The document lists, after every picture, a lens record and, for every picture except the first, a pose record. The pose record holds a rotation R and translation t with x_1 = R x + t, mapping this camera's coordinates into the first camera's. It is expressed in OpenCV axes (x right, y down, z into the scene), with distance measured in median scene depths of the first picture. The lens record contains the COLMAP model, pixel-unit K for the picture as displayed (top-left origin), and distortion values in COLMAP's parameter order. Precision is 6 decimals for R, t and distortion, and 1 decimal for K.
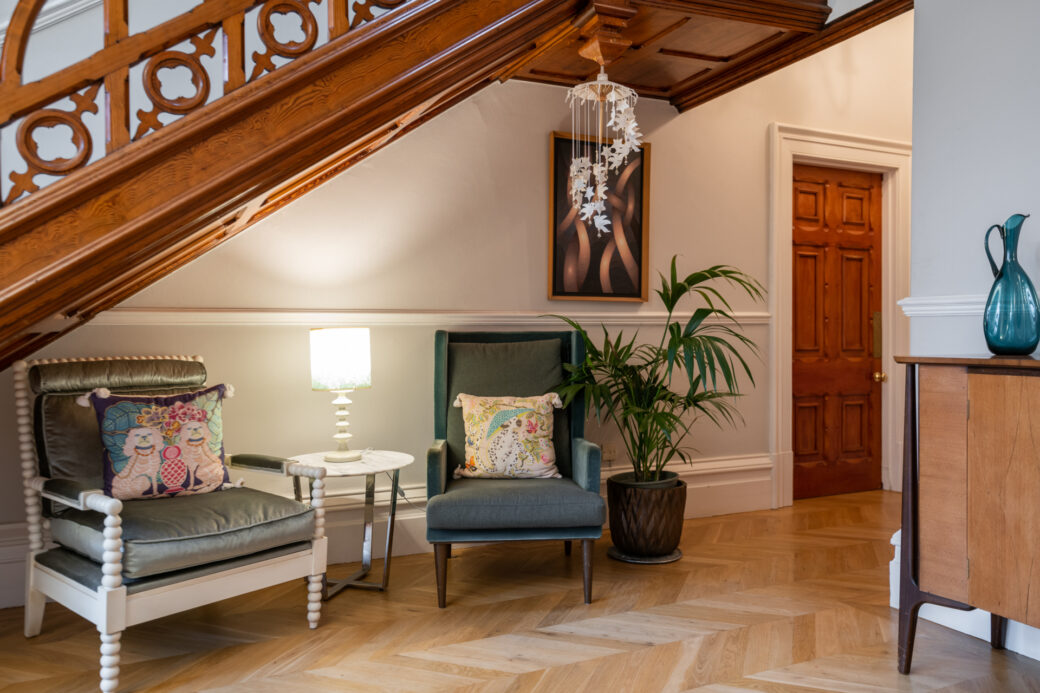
lens RADIAL K [[754.5, 0, 520.0], [0, 754.5, 346.5], [0, 0, 1]] dist [0.013494, -0.002692]
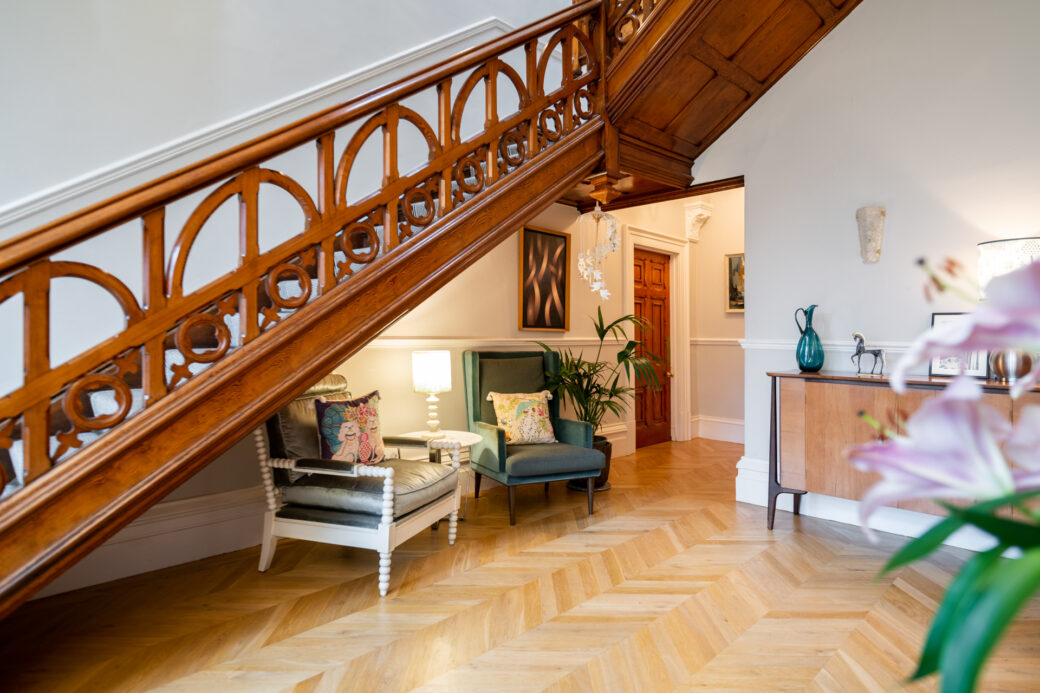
lens RADIAL K [[571.3, 0, 513.8], [0, 571.3, 332.8], [0, 0, 1]] dist [0.001432, 0.000424]
pose [[0.939929, 0.015105, 0.341037, -0.475444], [-0.009104, 0.999774, -0.019189, -0.041535], [-0.341250, 0.014932, 0.939854, -0.148322]]
